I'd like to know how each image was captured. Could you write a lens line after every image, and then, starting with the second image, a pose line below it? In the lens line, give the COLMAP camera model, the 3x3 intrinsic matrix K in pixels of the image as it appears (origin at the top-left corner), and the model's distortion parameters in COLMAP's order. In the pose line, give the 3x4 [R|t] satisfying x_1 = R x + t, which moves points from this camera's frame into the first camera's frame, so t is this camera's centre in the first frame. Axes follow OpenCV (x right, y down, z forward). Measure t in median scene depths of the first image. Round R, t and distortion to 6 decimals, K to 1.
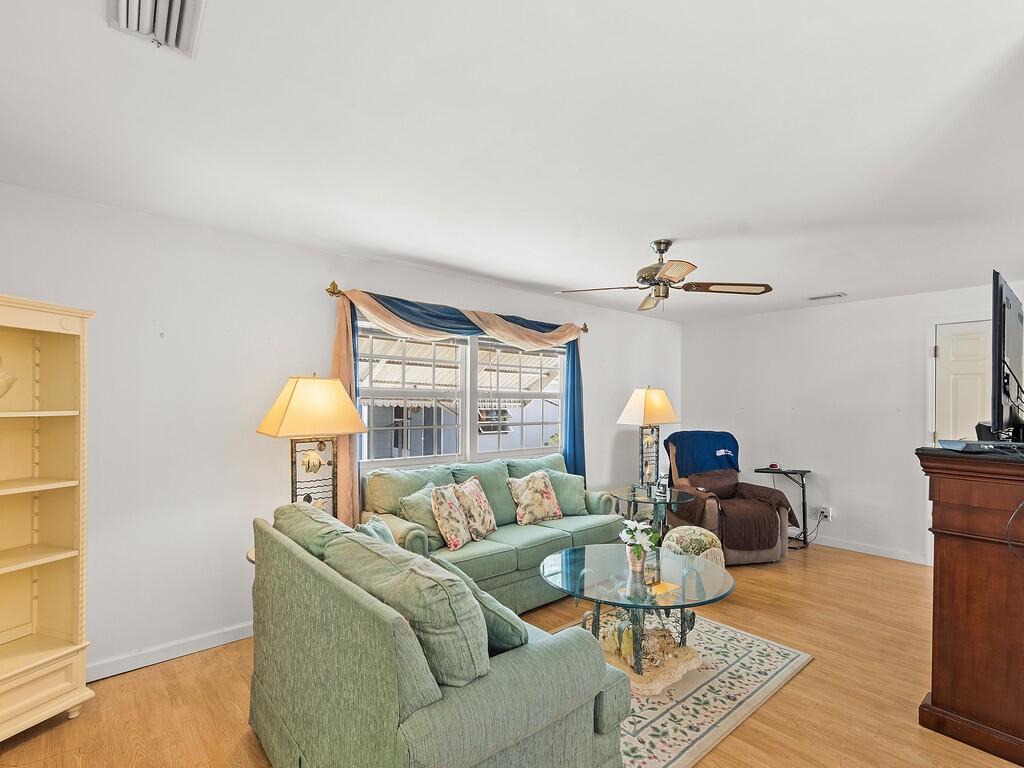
lens RADIAL K [[481.4, 0, 504.4], [0, 481.4, 387.2], [0, 0, 1]] dist [-0.012981, 0.000009]
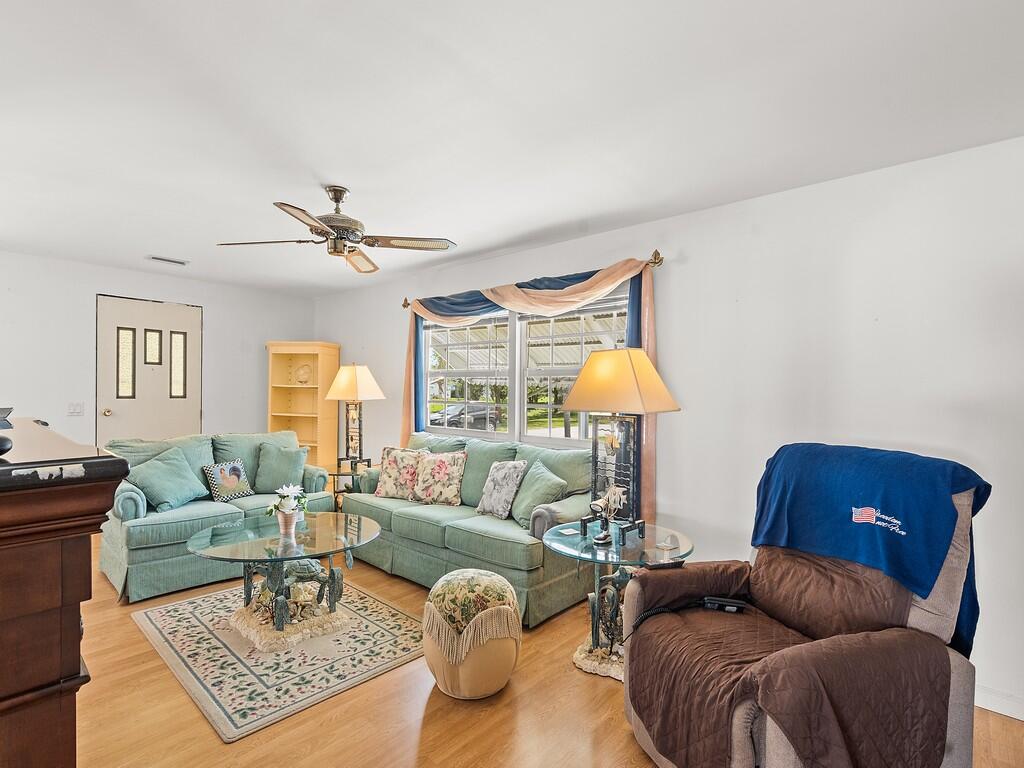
lens RADIAL K [[481.4, 0, 504.4], [0, 481.4, 387.2], [0, 0, 1]] dist [-0.012981, 0.000009]
pose [[0.172599, -0.006138, -0.984973, 0.931841], [0.028715, 0.999587, -0.001198, 0.048840], [0.984573, -0.028077, 0.172704, 0.863883]]
